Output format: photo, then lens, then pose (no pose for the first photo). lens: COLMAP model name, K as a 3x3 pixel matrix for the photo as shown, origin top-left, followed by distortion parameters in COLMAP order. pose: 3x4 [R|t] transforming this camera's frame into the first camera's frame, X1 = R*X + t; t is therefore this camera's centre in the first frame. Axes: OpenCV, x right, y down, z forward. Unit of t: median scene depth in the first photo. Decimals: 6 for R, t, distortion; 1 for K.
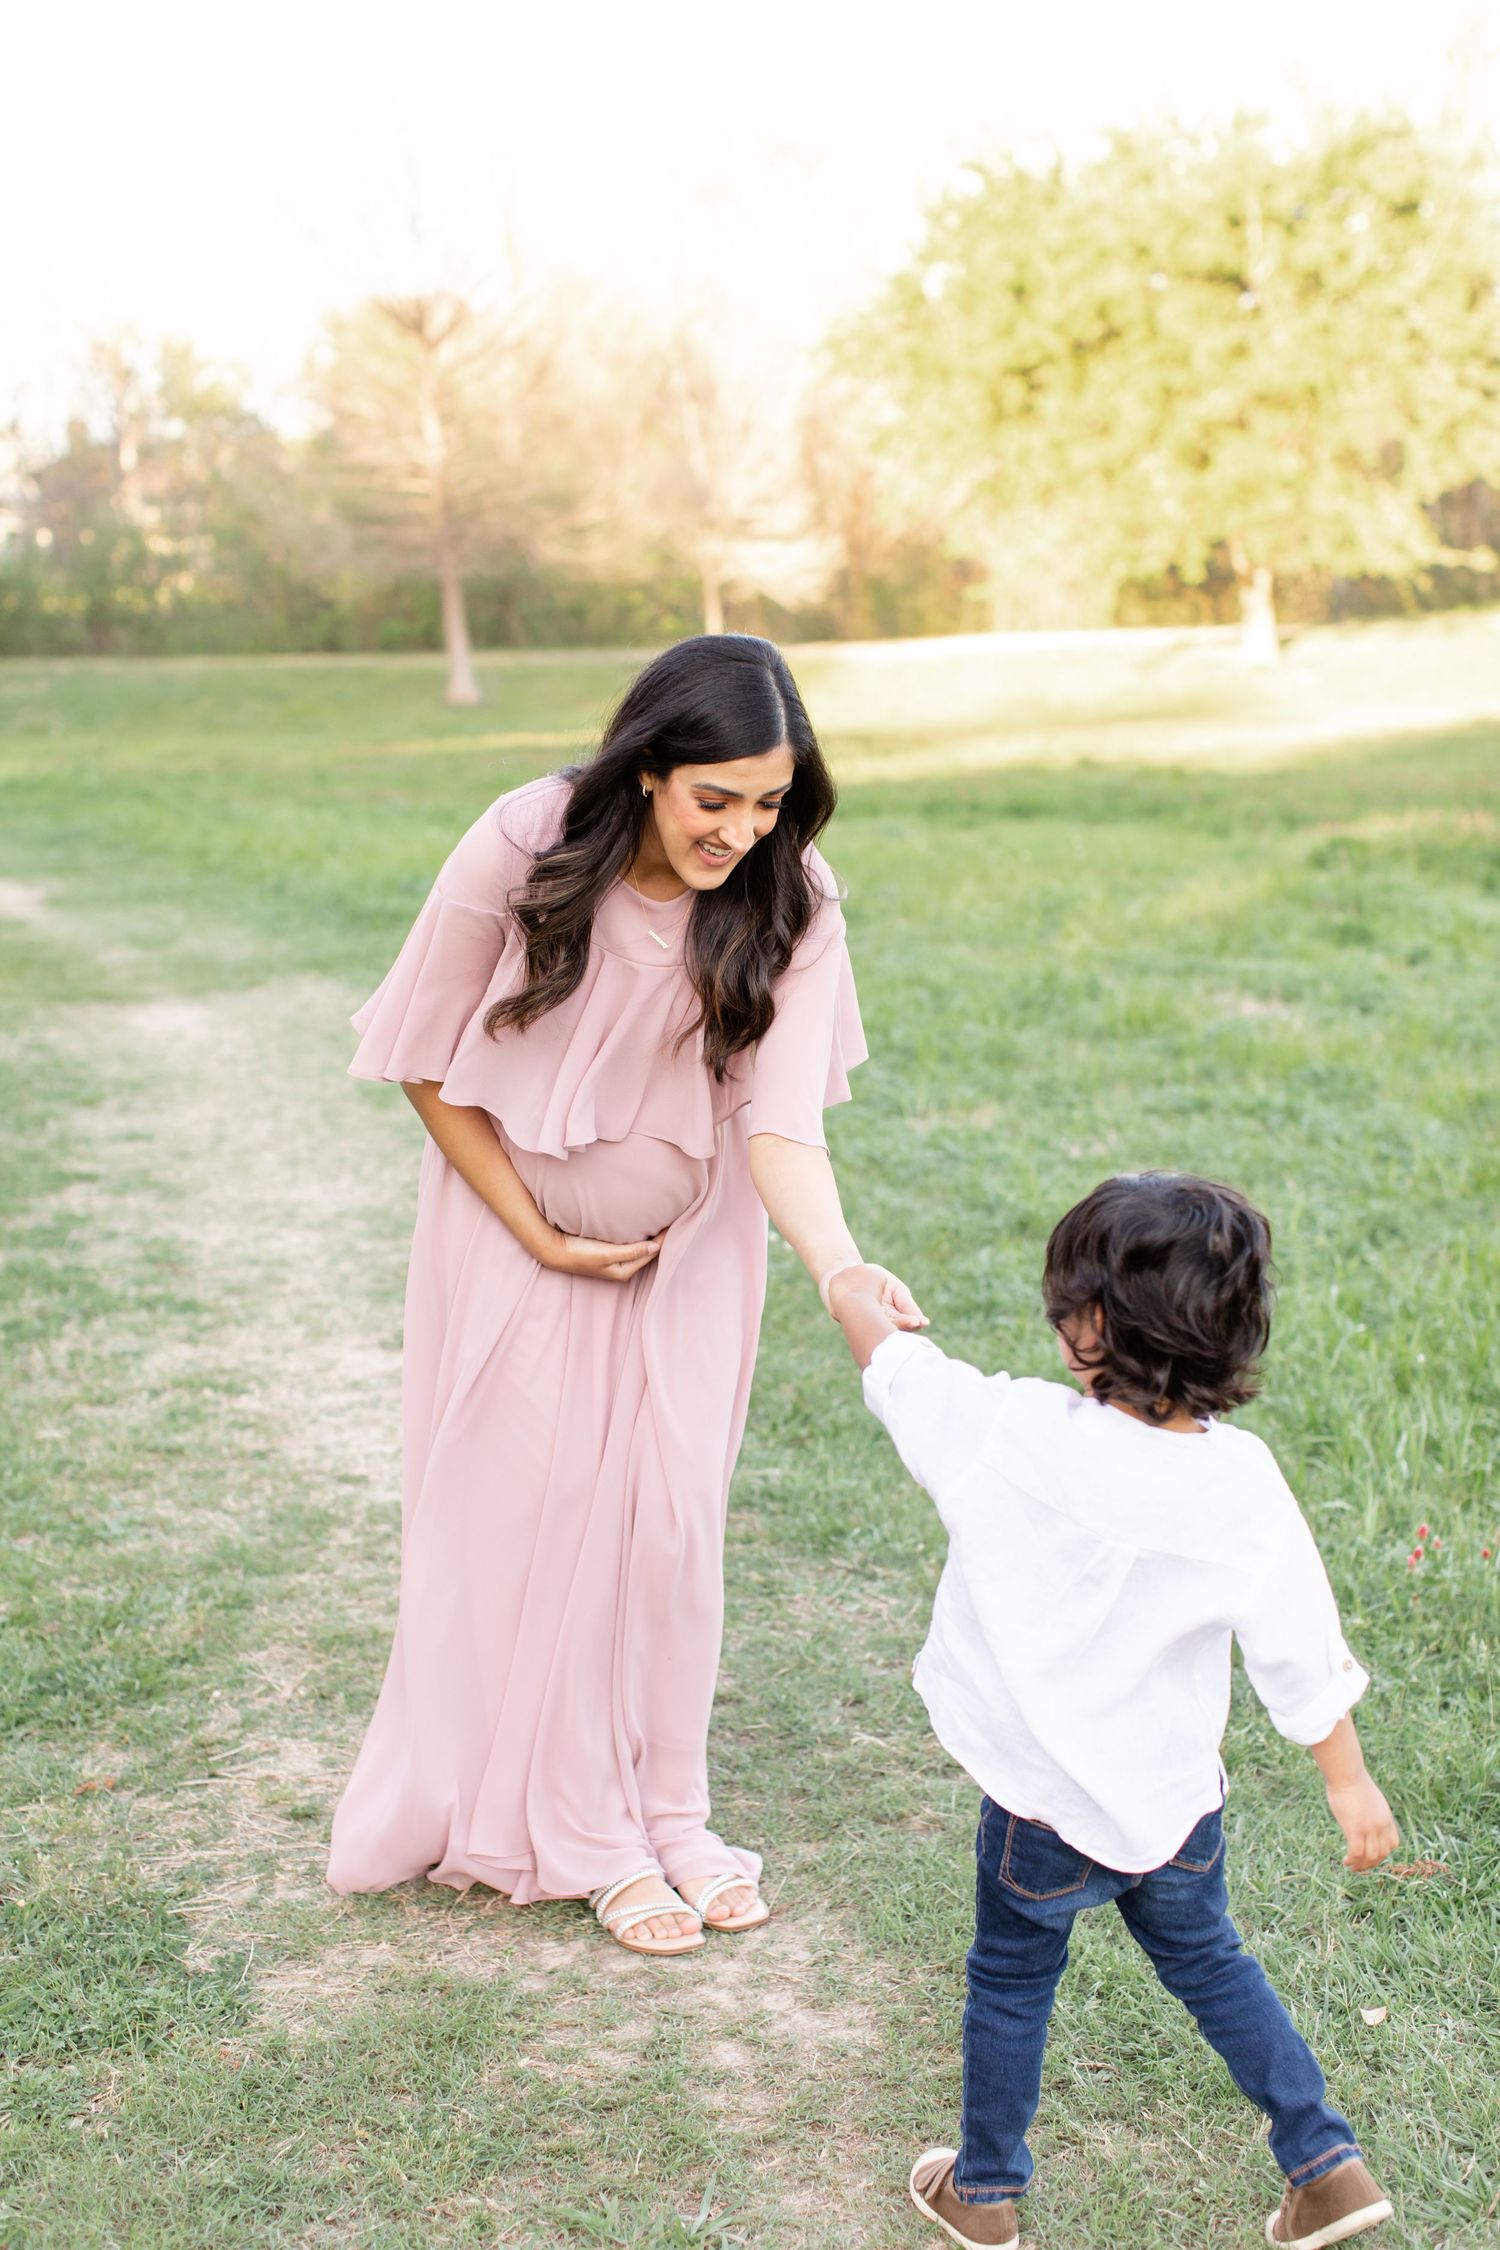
lens RADIAL K [[3250.9, 0, 740.2], [0, 3250.9, 1118.7], [0, 0, 1]] dist [0.046414, -0.081704]
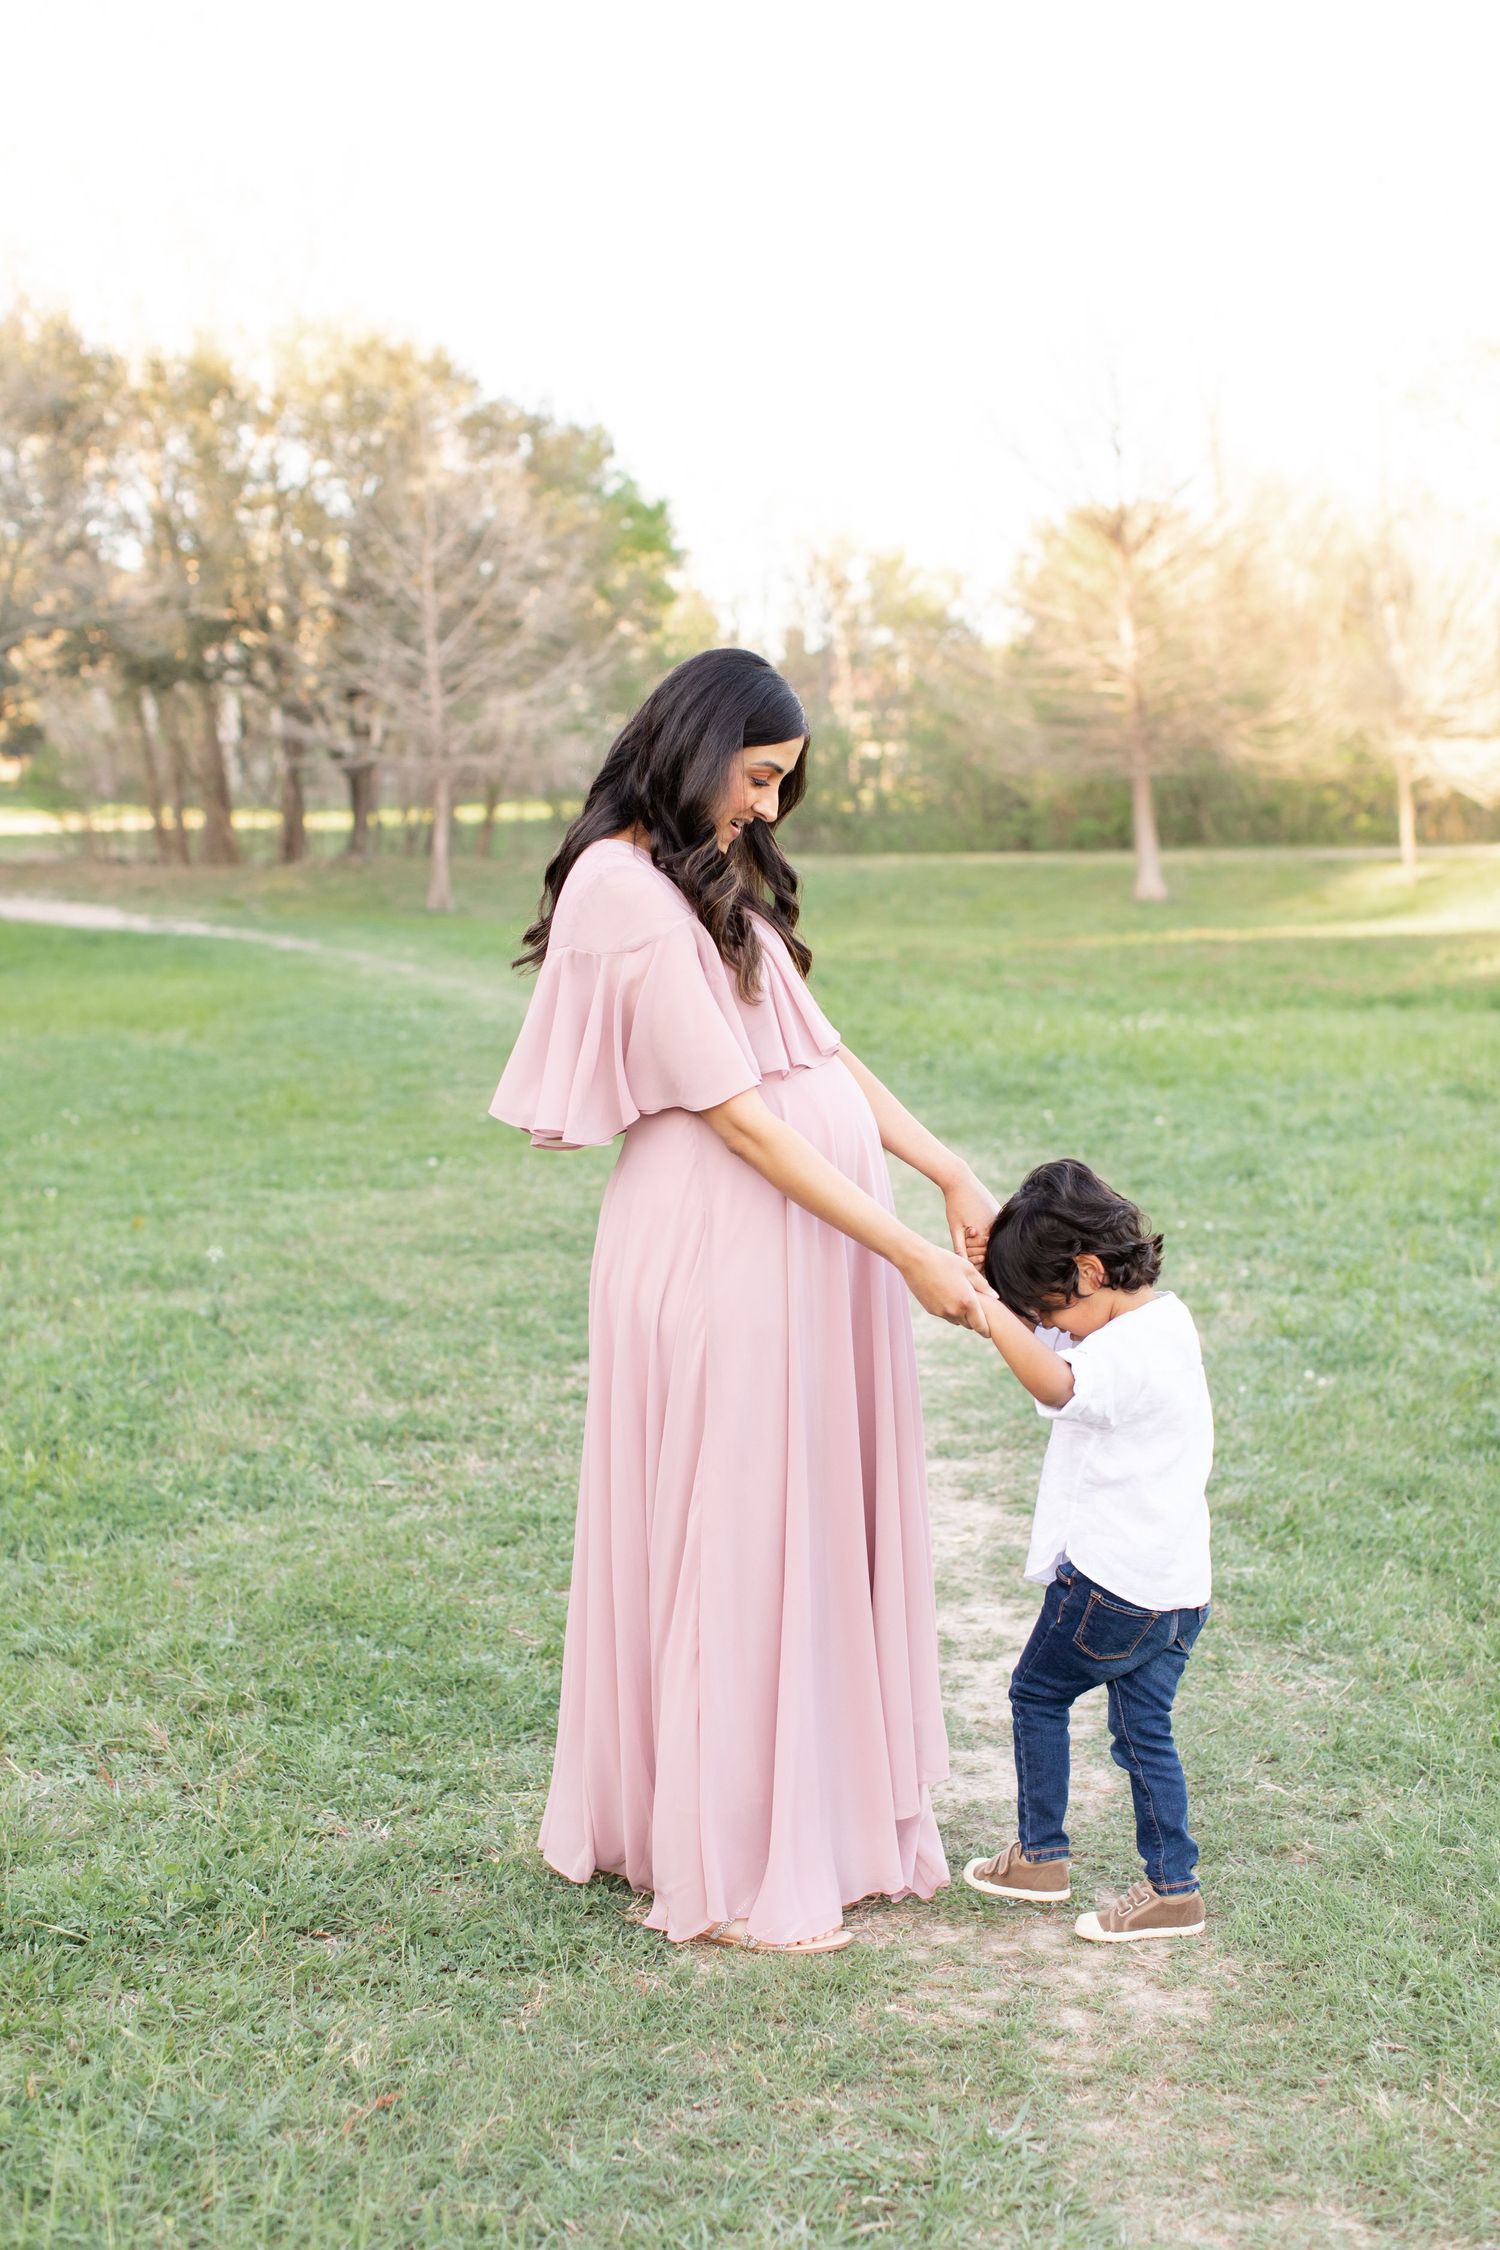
lens RADIAL K [[3250.9, 0, 740.2], [0, 3250.9, 1118.7], [0, 0, 1]] dist [0.046414, -0.081704]
pose [[0.976699, 0.020647, -0.213619, 0.056882], [-0.033734, 0.997758, -0.057799, 0.022317], [0.211947, 0.063658, 0.975206, -0.067856]]
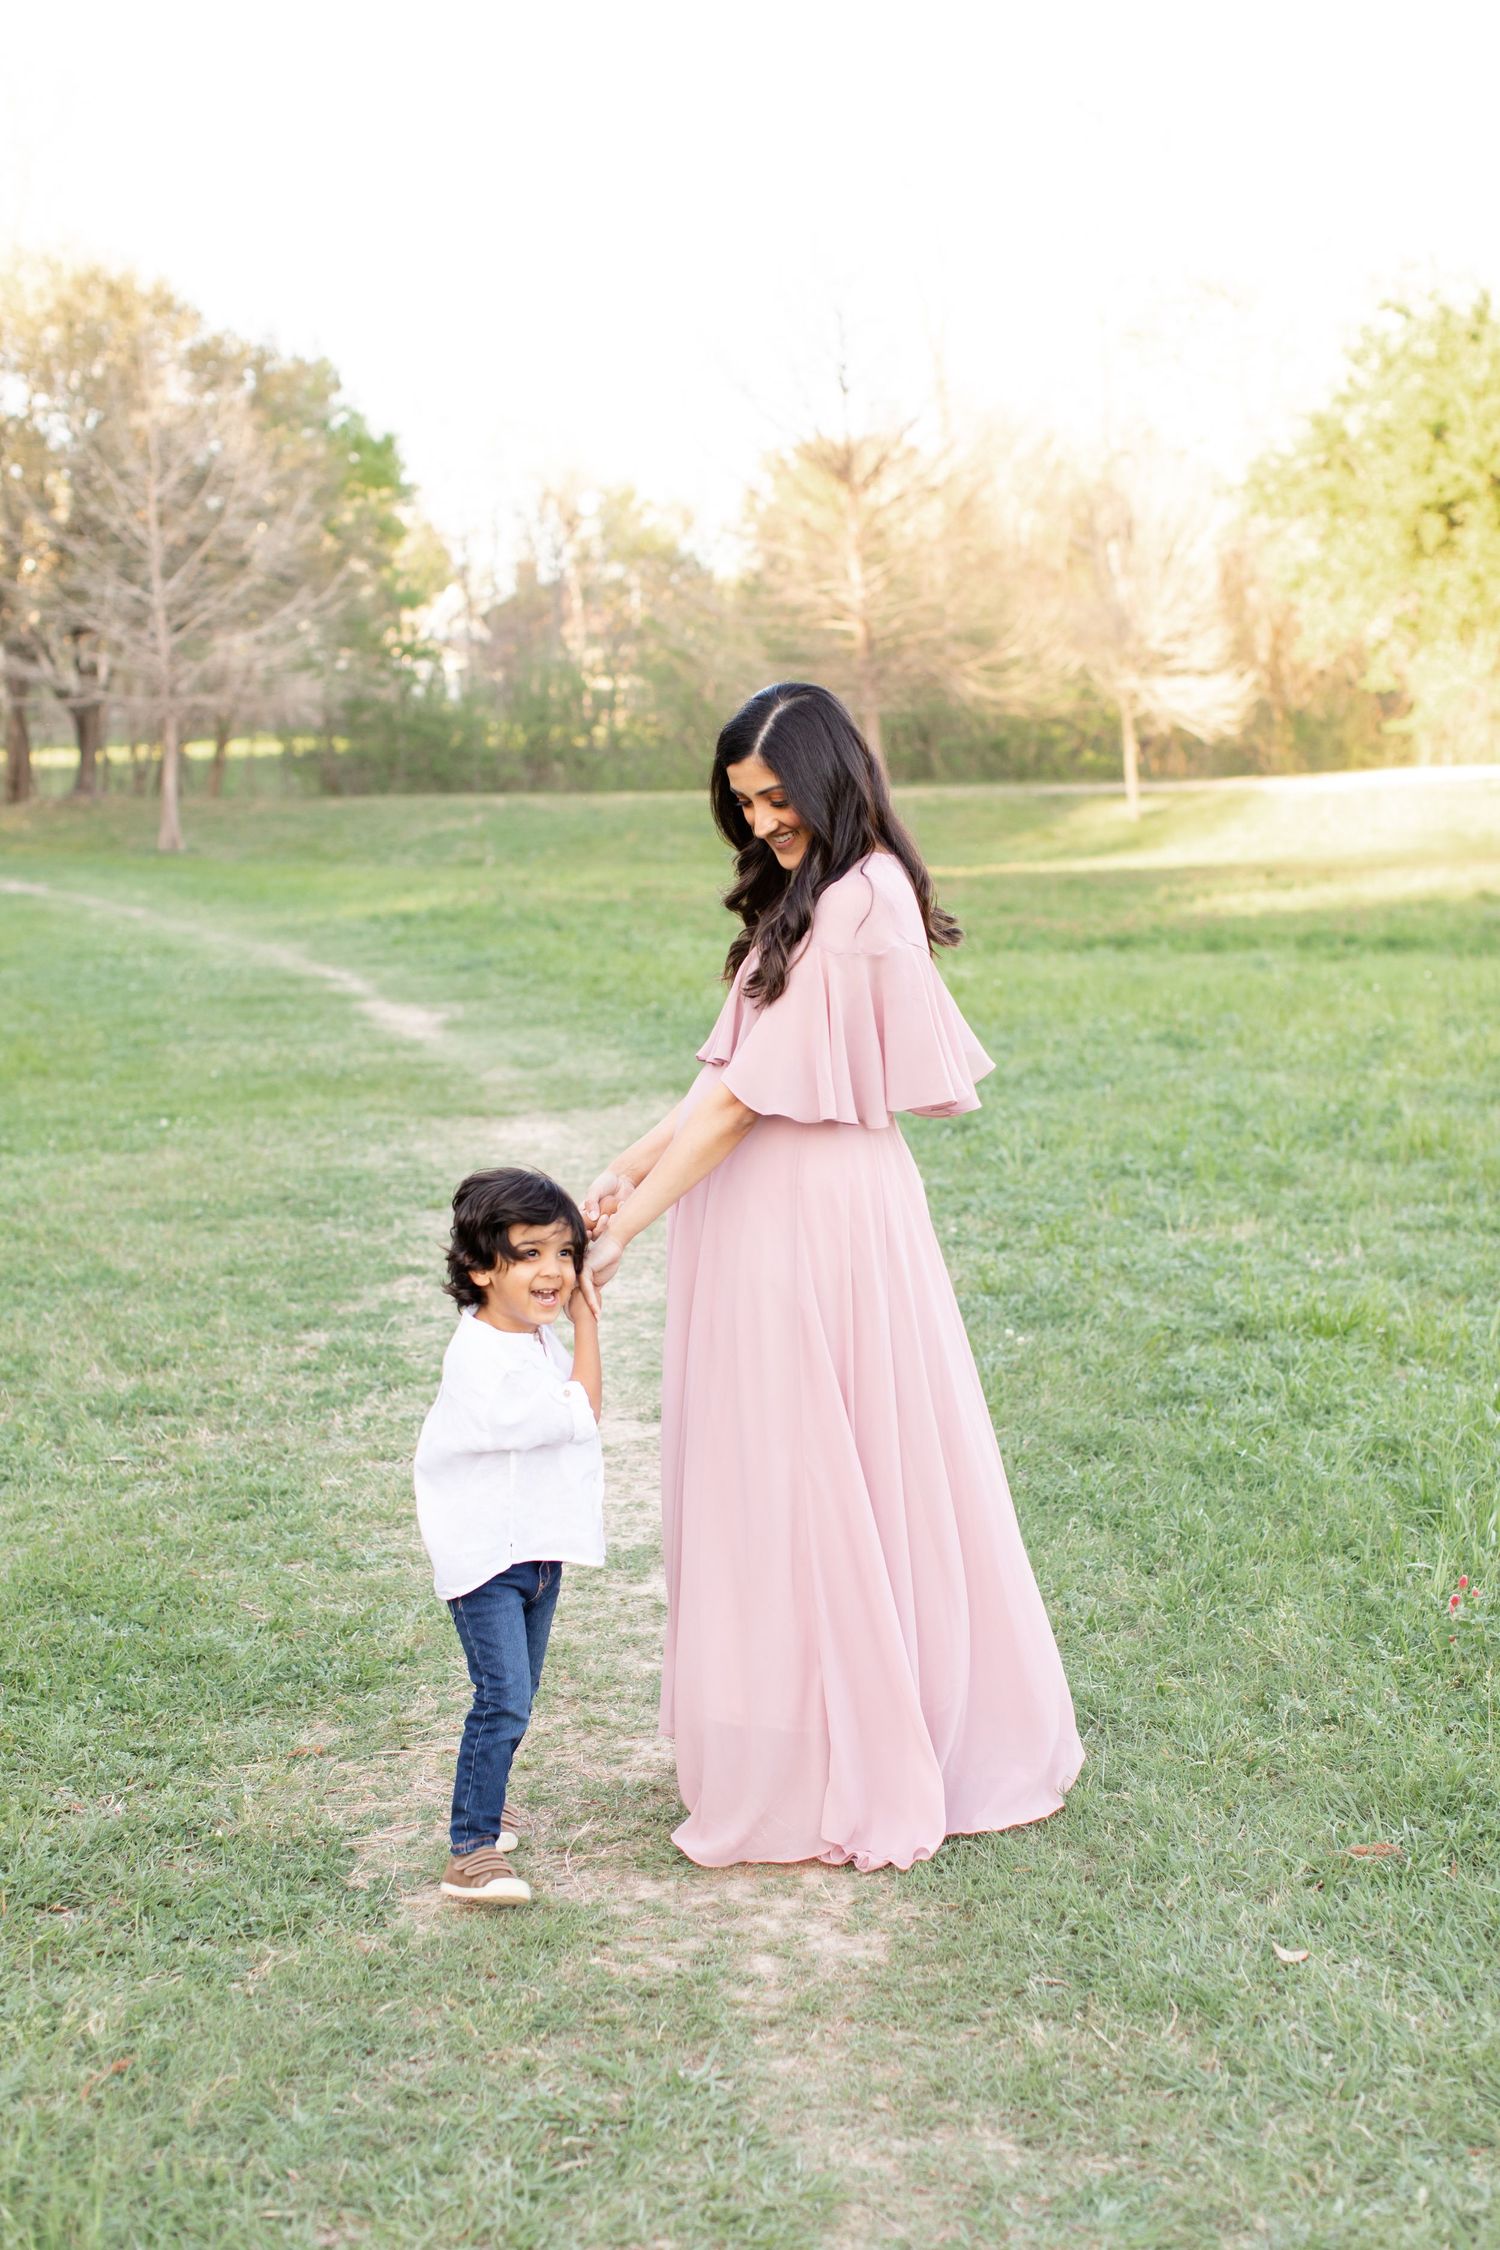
lens RADIAL K [[3250.9, 0, 740.2], [0, 3250.9, 1118.7], [0, 0, 1]] dist [0.046414, -0.081704]
pose [[0.990802, 0.012520, -0.134736, 0.071486], [-0.017844, 0.999104, -0.038377, 0.008591], [0.134134, 0.040428, 0.990138, -0.106682]]
